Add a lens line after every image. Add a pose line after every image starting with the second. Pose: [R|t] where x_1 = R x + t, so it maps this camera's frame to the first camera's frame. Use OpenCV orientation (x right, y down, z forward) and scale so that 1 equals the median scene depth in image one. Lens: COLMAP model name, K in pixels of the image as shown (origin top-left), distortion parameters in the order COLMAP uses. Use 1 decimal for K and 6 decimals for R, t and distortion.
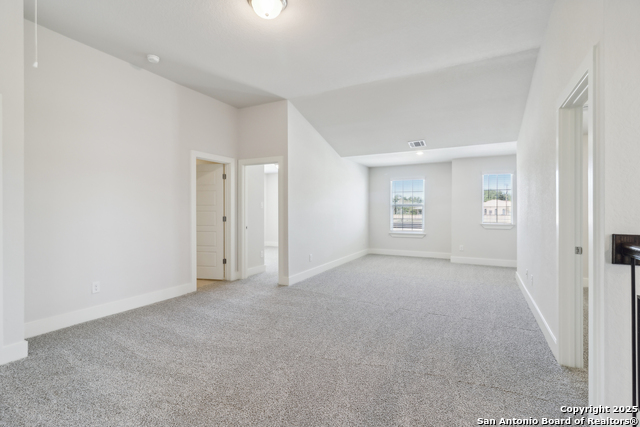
lens RADIAL K [[303.0, 0, 319.5], [0, 303.0, 210.9], [0, 0, 1]] dist [-0.001022, -0.000456]
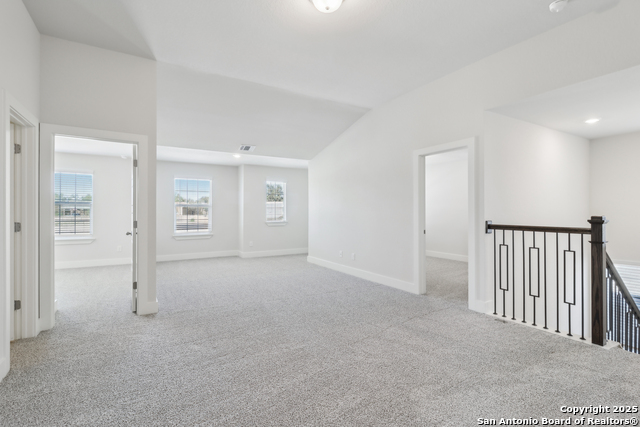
lens RADIAL K [[303.0, 0, 318.8], [0, 303.0, 211.2], [0, 0, 1]] dist [-0.001022, -0.000456]
pose [[0.519676, 0.002392, 0.854360, -0.331270], [-0.000542, 0.999997, -0.002470, 0.001830], [-0.854363, 0.000821, 0.519676, 0.170404]]
